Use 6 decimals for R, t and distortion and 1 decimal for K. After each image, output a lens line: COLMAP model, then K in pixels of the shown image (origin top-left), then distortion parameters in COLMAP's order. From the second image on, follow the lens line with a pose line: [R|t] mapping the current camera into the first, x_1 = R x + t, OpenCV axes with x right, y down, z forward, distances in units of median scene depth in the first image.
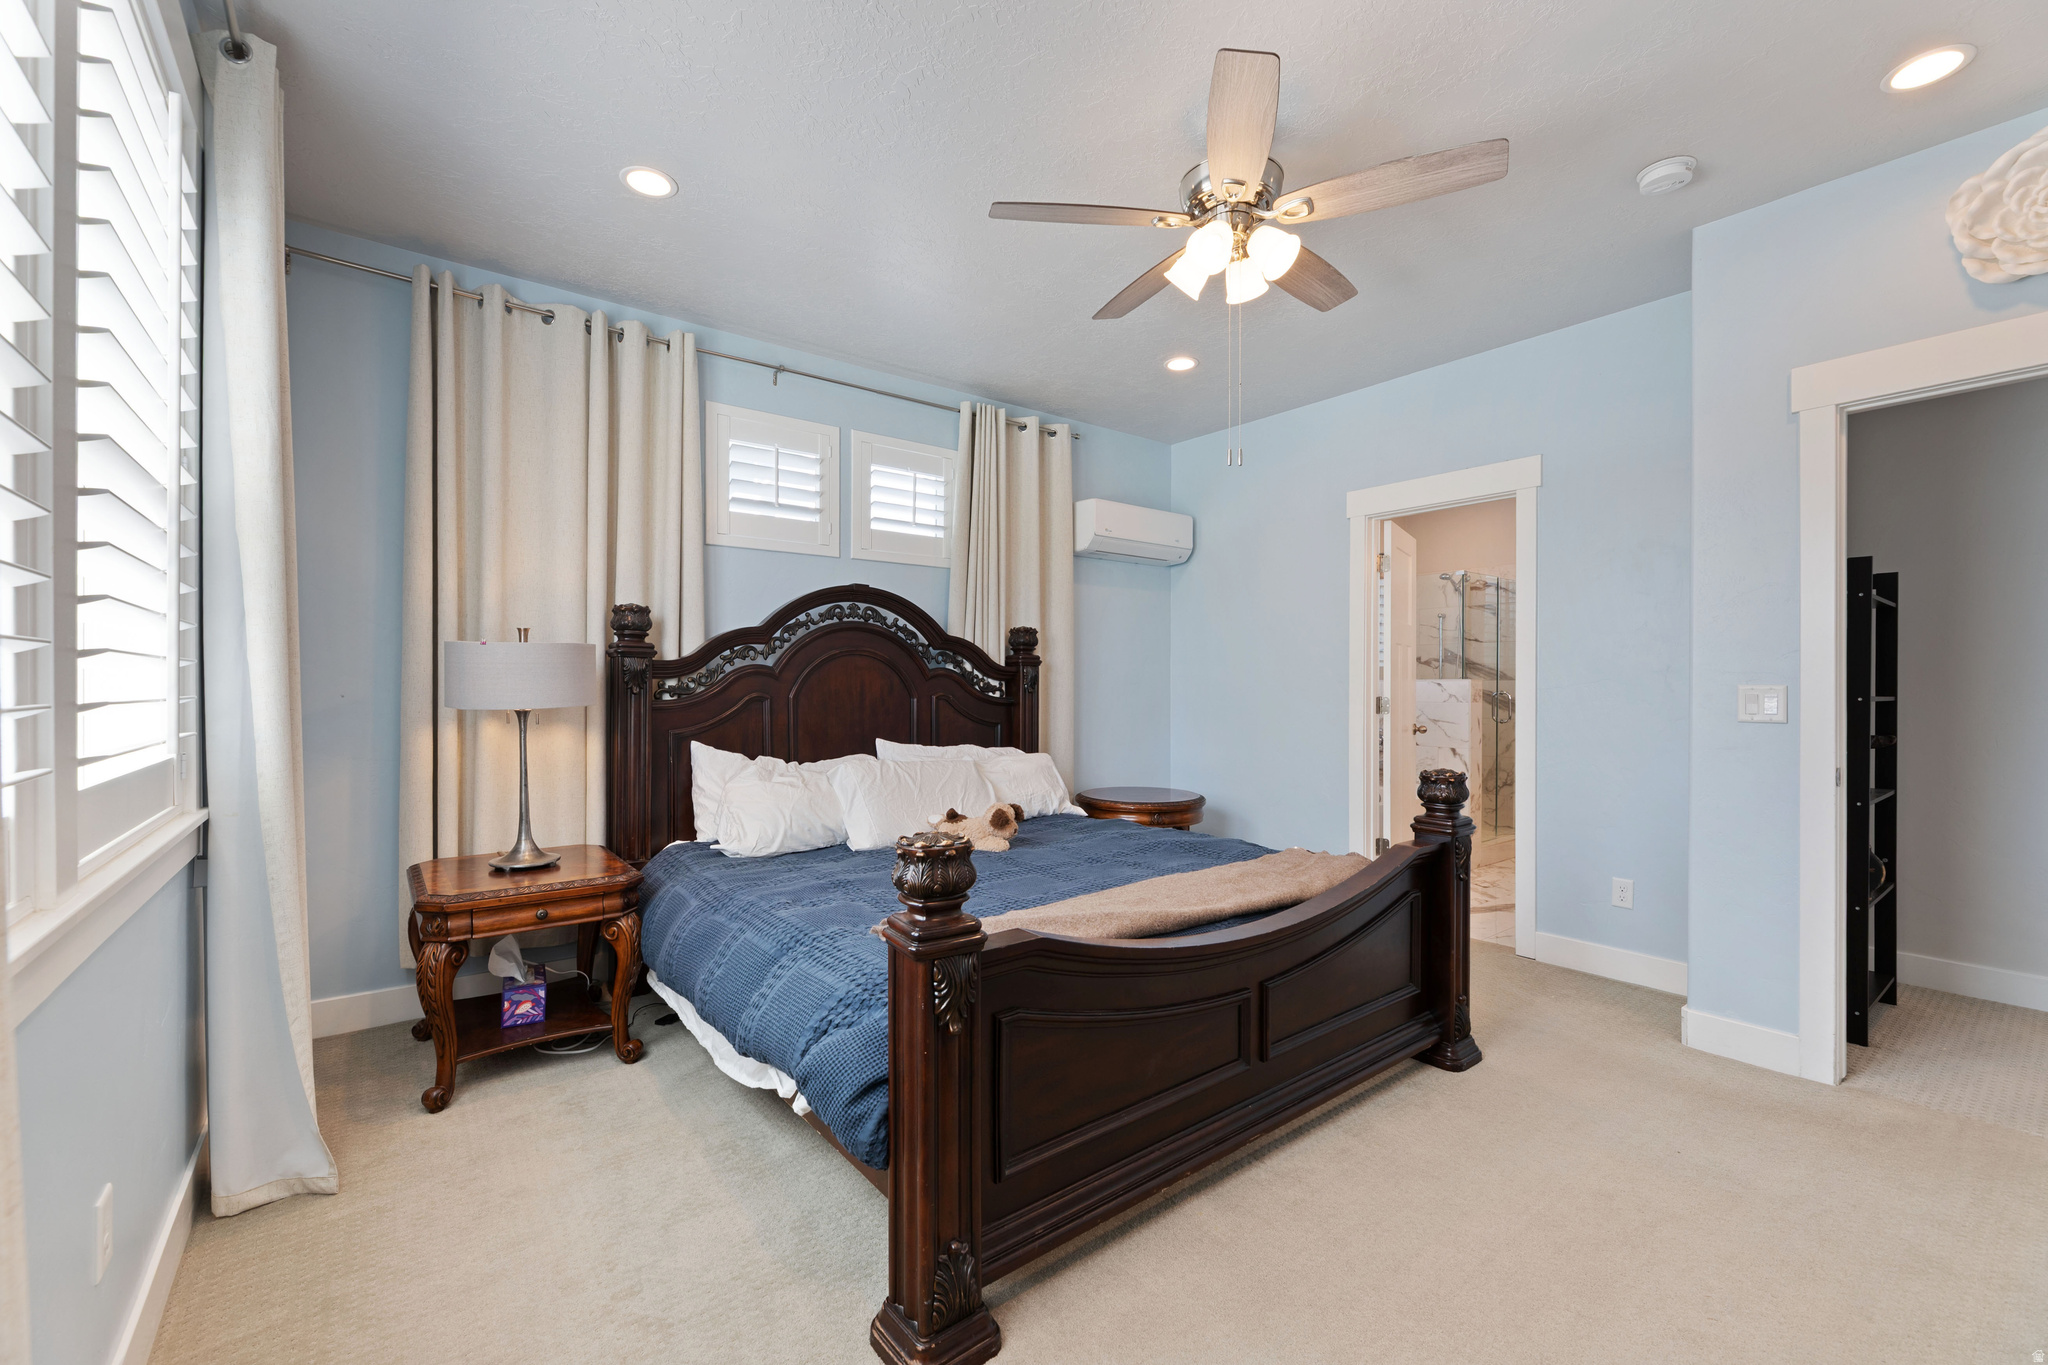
lens RADIAL K [[831.2, 0, 1030.4], [0, 831.2, 688.7], [0, 0, 1]] dist [-0.008038, 0.000156]
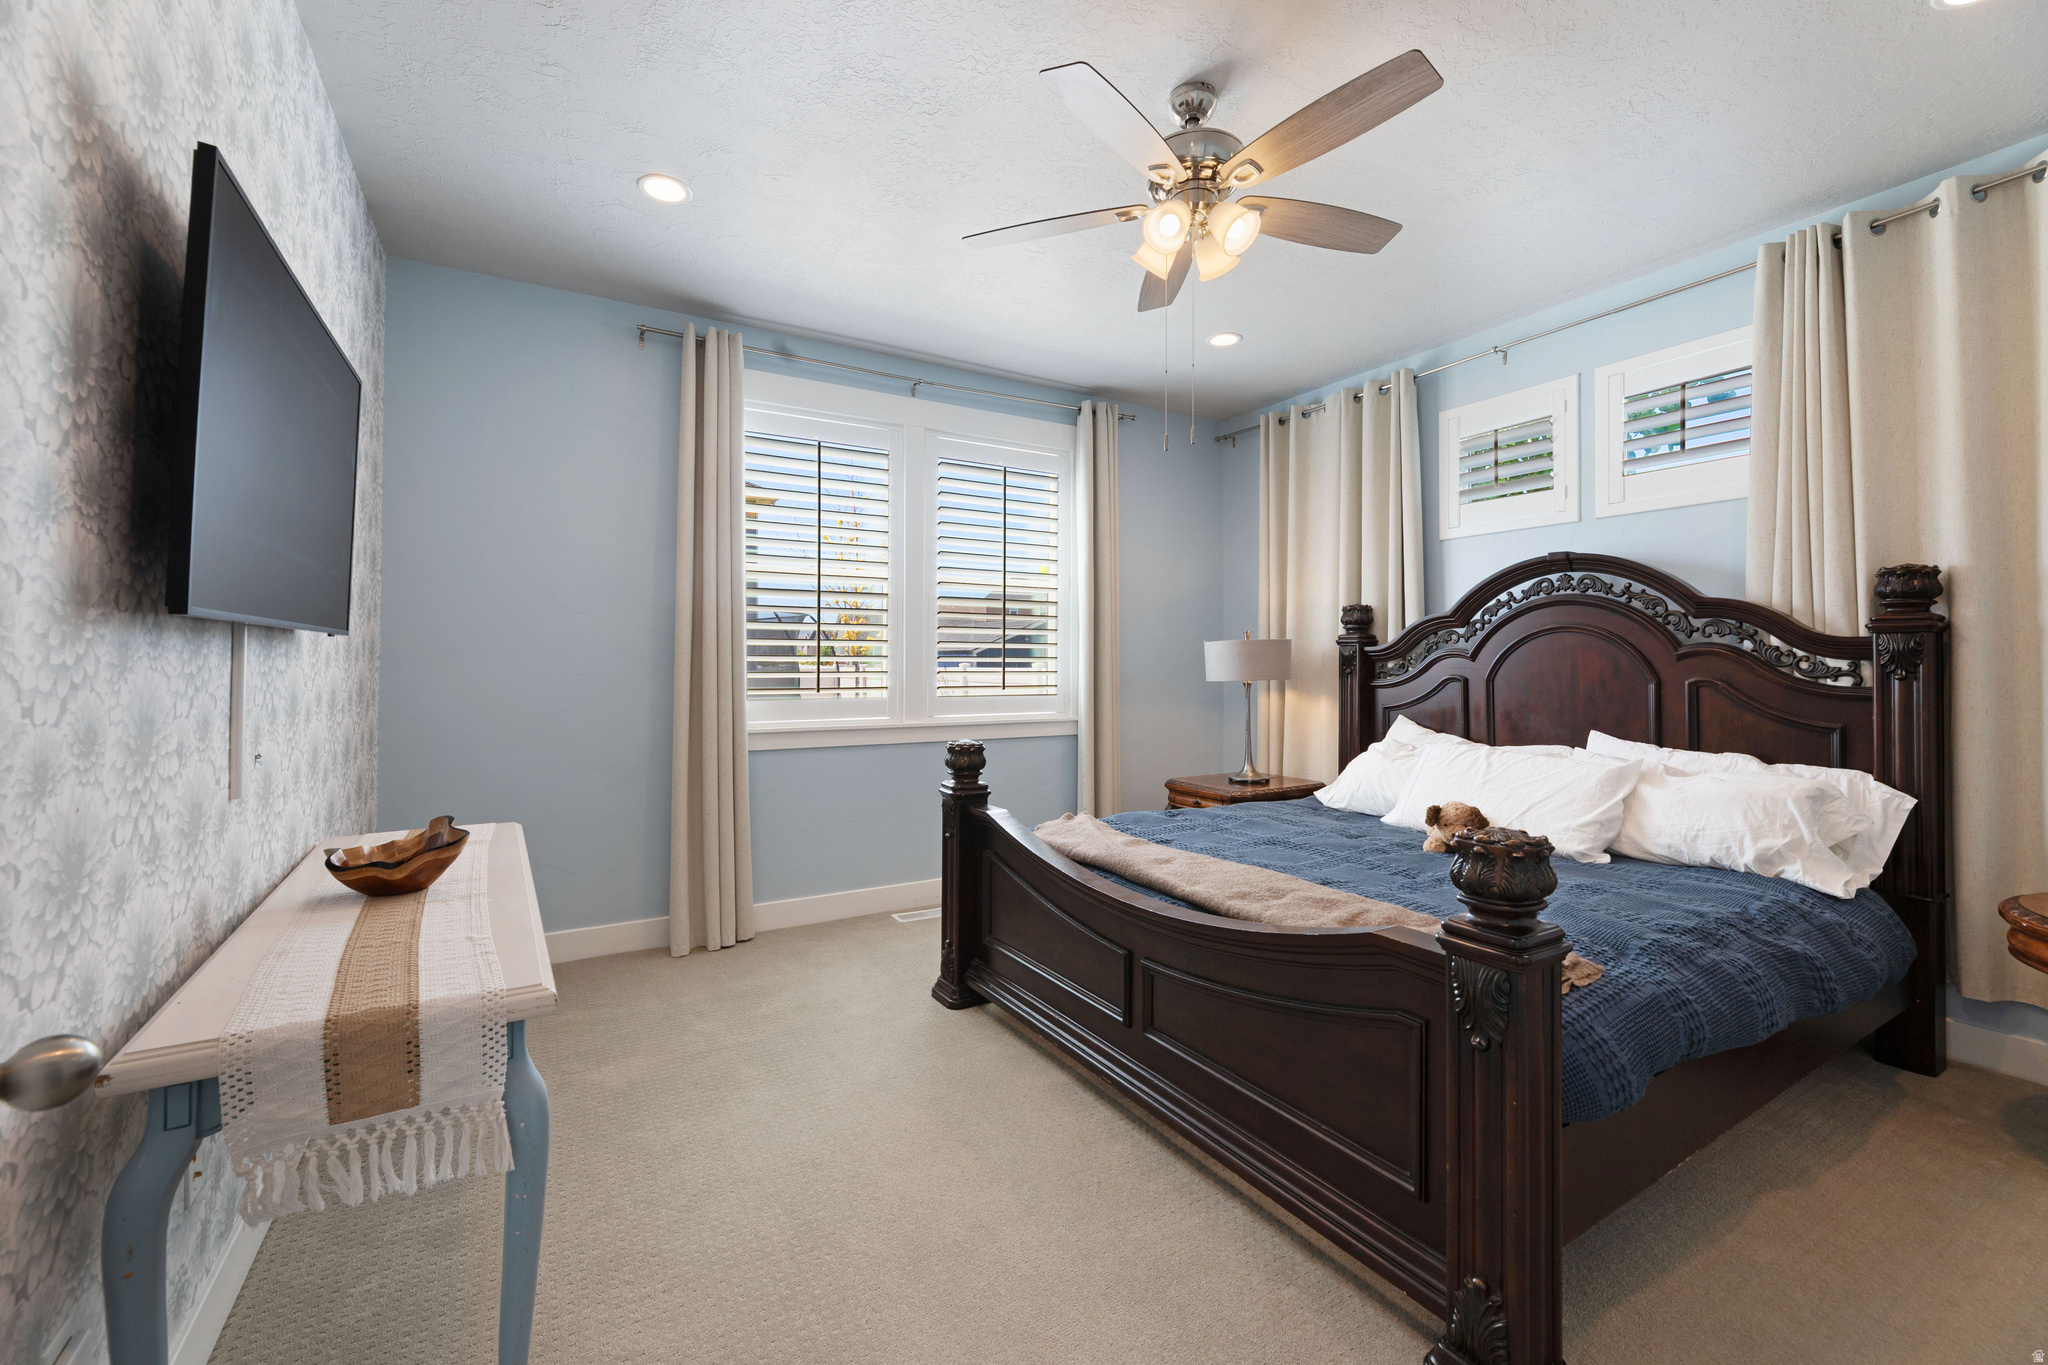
lens RADIAL K [[831.2, 0, 1029.5], [0, 831.2, 662.4], [0, 0, 1]] dist [-0.008038, 0.000156]
pose [[-0.119971, 0.004151, -0.992769, 0.729429], [0.002237, 0.999990, 0.003911, -0.013726], [0.992775, -0.001751, -0.119979, 0.541279]]
